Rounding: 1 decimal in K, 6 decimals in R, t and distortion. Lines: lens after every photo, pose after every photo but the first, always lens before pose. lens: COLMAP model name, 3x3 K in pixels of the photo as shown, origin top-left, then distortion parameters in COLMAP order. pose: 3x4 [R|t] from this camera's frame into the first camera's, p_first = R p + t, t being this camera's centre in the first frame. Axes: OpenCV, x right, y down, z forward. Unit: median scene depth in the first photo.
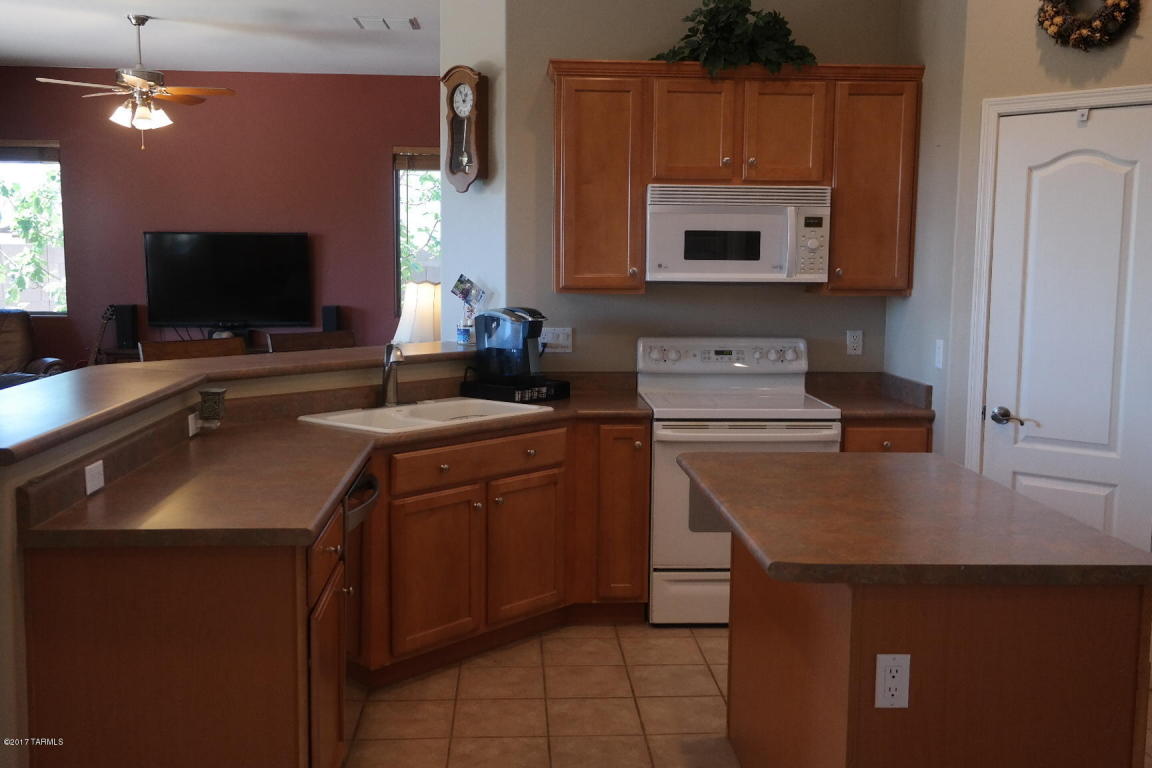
lens RADIAL K [[1146.9, 0, 575.8], [0, 1146.9, 381.5], [0, 0, 1]] dist [0.044601, -0.005244]
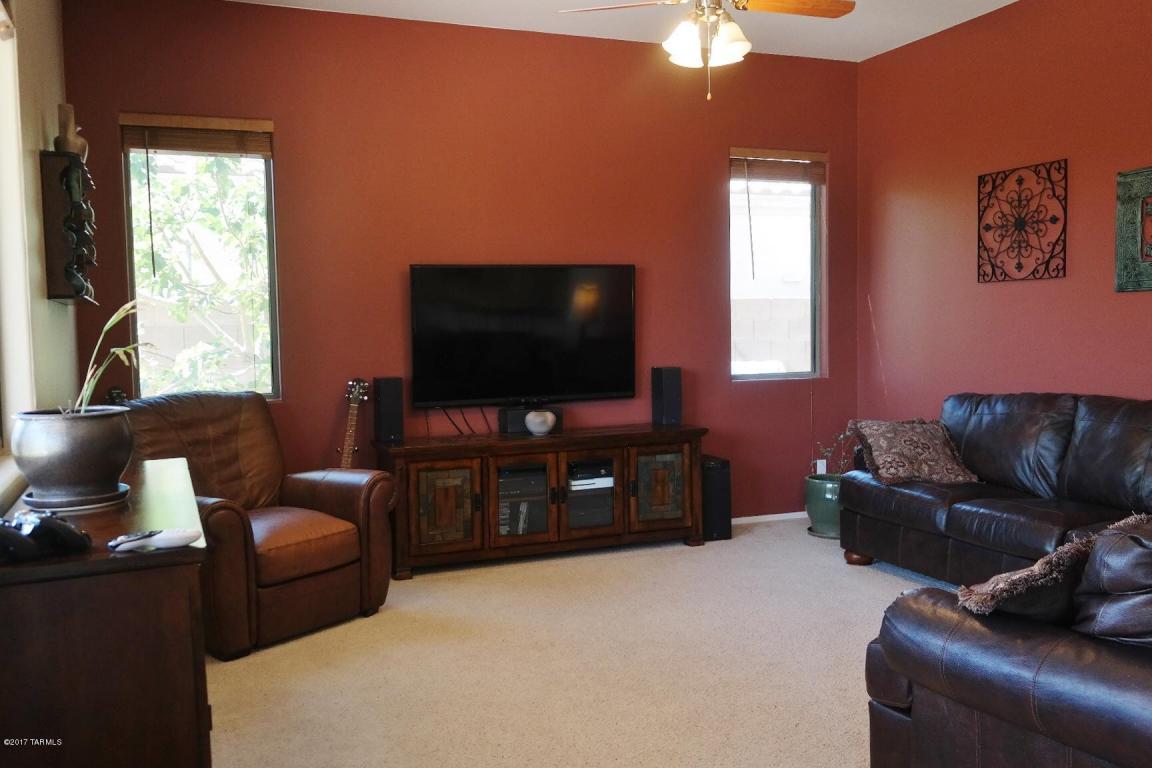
lens RADIAL K [[1022.1, 0, 577.2], [0, 1022.1, 382.5], [0, 0, 1]] dist [0.015478, 0.005687]
pose [[0.944660, -0.044180, 0.325061, -0.972430], [0.062005, 0.997075, -0.044675, -0.065369], [-0.322137, 0.062358, 0.944637, 0.883221]]
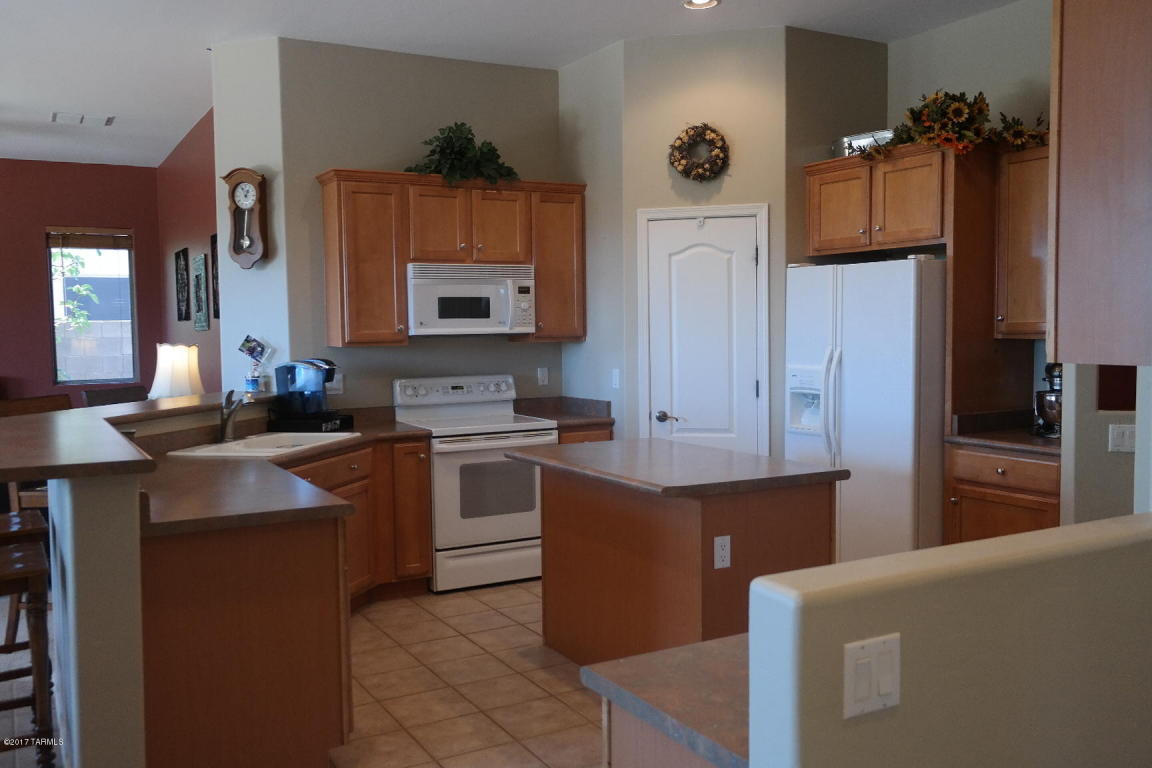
lens RADIAL K [[1022.1, 0, 577.2], [0, 1022.1, 382.5], [0, 0, 1]] dist [0.015478, 0.005687]
pose [[0.899824, -0.048105, 0.433593, -0.282289], [0.070645, 0.996851, -0.036013, 0.023401], [-0.430495, 0.063036, 0.900389, -0.146189]]
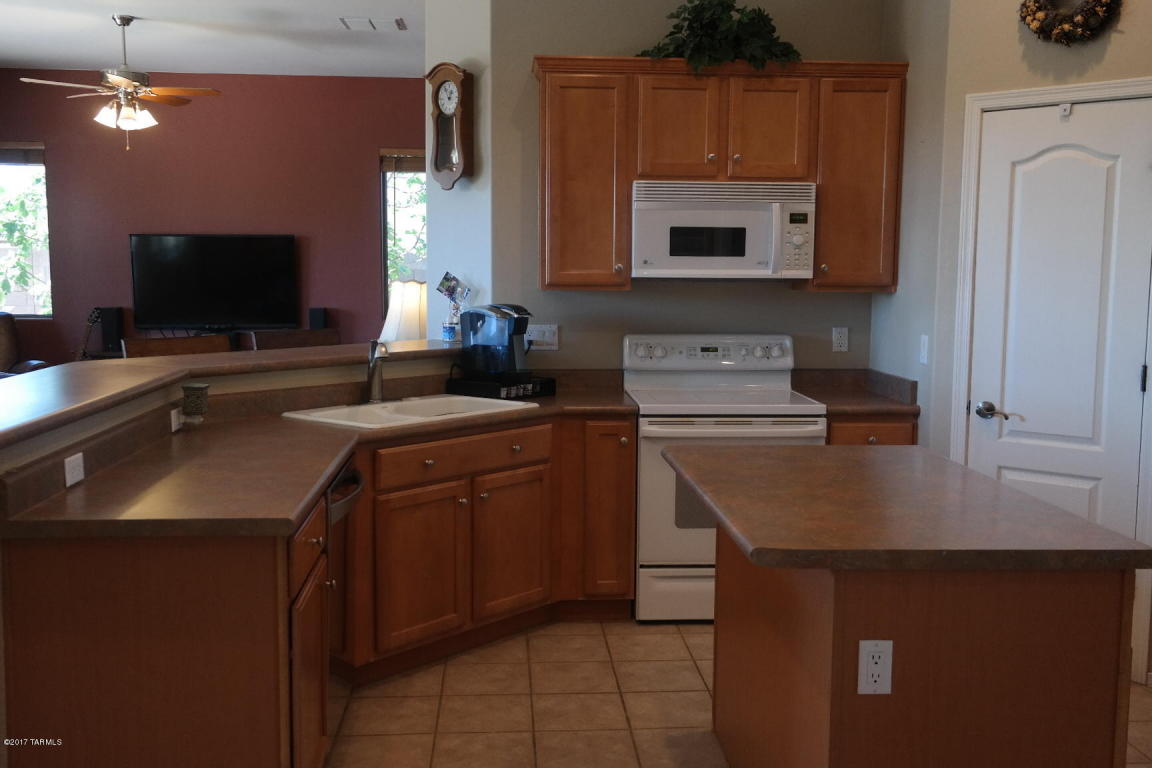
lens RADIAL K [[1146.9, 0, 575.8], [0, 1146.9, 381.5], [0, 0, 1]] dist [0.044601, -0.005244]
pose [[0.999957, -0.002580, 0.008890, 0.003498], [0.002629, 0.999981, -0.005548, 0.008473], [-0.008876, 0.005571, 0.999945, 0.001469]]
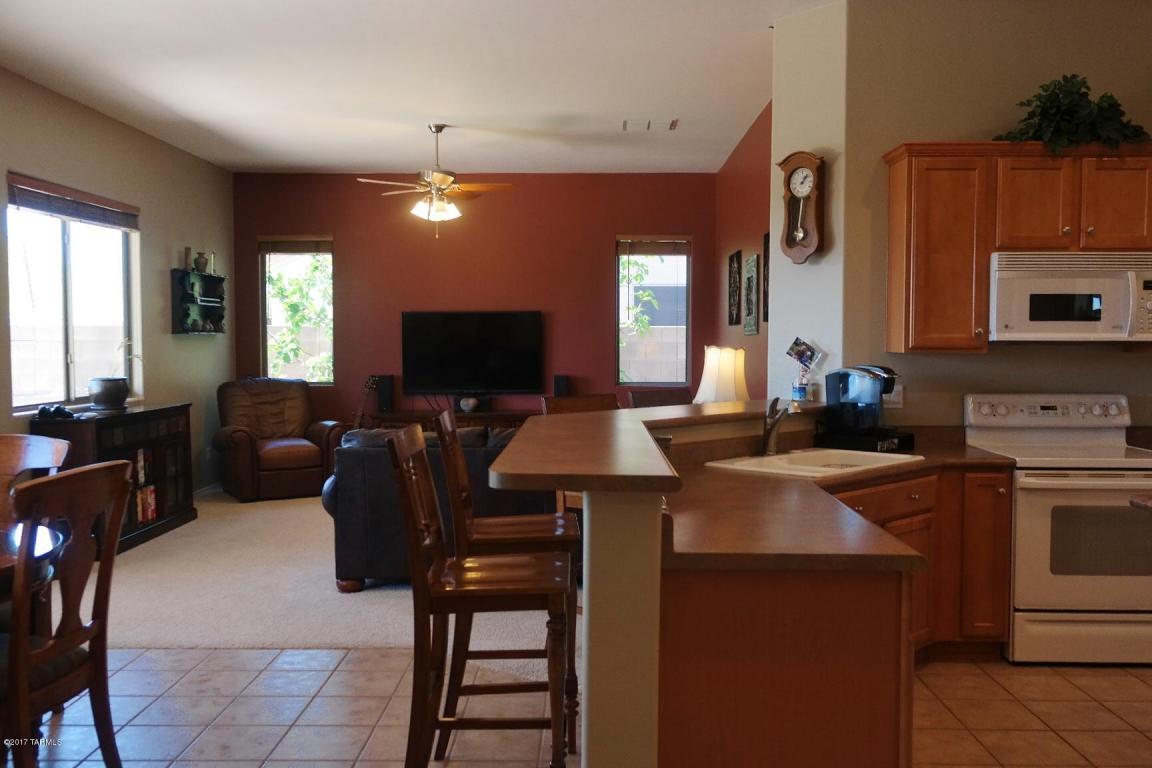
lens RADIAL K [[1022.1, 0, 577.2], [0, 1022.1, 382.5], [0, 0, 1]] dist [0.015478, 0.005687]
pose [[0.997367, -0.003364, -0.072447, -0.260003], [-0.001494, 0.997759, -0.066897, 0.017259], [0.072509, 0.066829, 0.995126, 0.010530]]
